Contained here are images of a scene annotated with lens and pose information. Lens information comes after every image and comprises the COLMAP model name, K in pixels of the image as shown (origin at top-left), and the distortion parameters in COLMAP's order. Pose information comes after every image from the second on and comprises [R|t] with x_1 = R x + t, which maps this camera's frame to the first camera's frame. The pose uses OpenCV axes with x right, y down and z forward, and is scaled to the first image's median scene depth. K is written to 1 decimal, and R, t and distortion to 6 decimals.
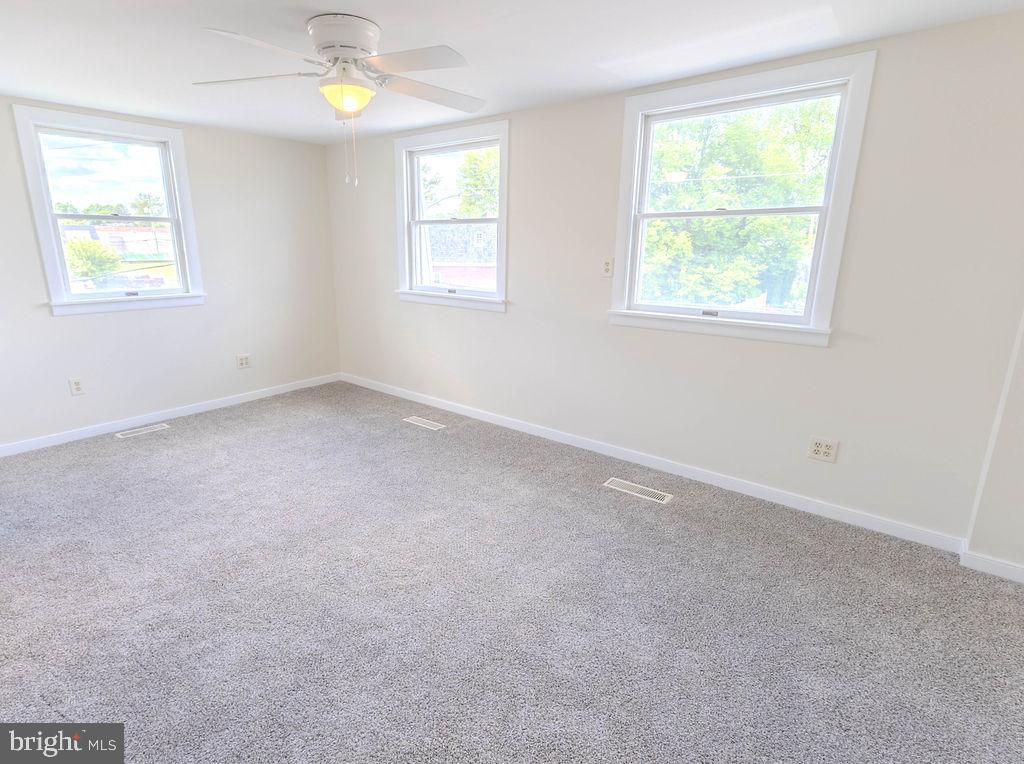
lens RADIAL K [[521.7, 0, 512.0], [0, 521.7, 382.0], [0, 0, 1]] dist [0.004577, 0.000515]
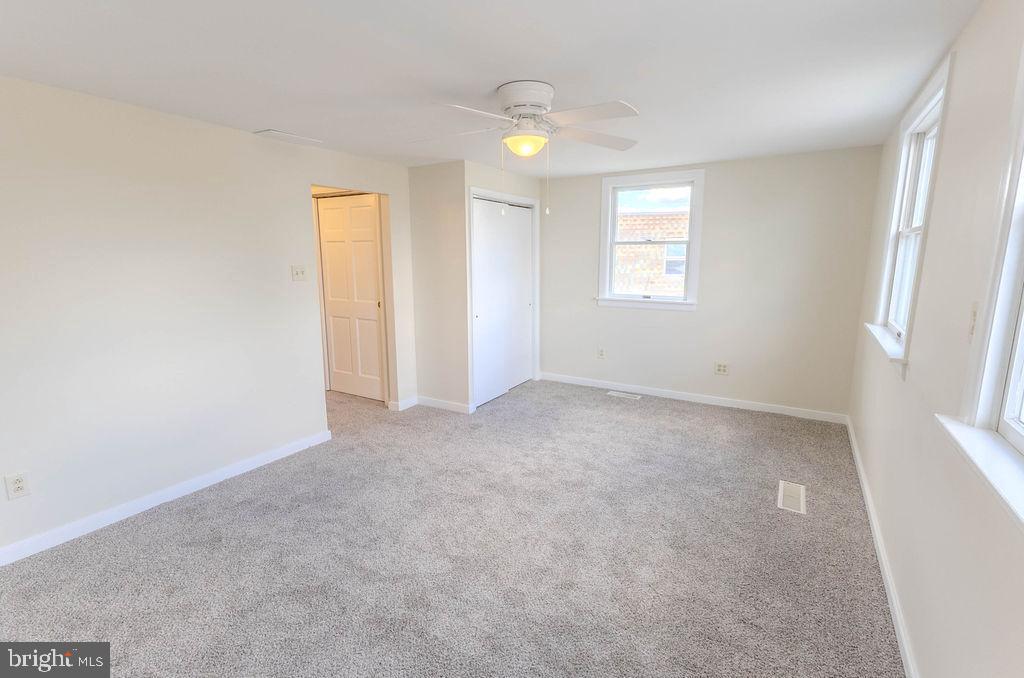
lens RADIAL K [[483.9, 0, 512.0], [0, 483.9, 339.0], [0, 0, 1]] dist [0.044006, -0.000131]
pose [[0.137387, 0.169681, -0.975875, 0.474854], [-0.253547, 0.958418, 0.130951, -0.141767], [0.957517, 0.229440, 0.174697, 0.474981]]
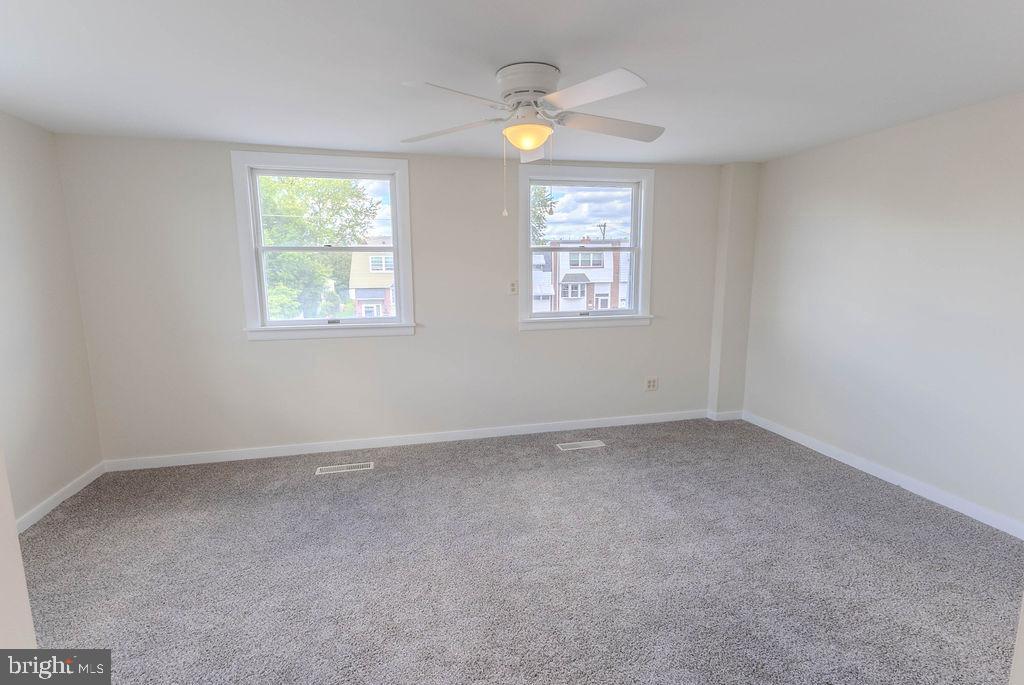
lens RADIAL K [[449.2, 0, 512.0], [0, 449.2, 342.5], [0, 0, 1]] dist [0.000671, 0.000146]
pose [[0.615017, -0.135269, 0.776825, -0.623869], [0.214009, 0.976831, 0.000664, -0.079373], [-0.758917, 0.165839, 0.629716, 0.293467]]
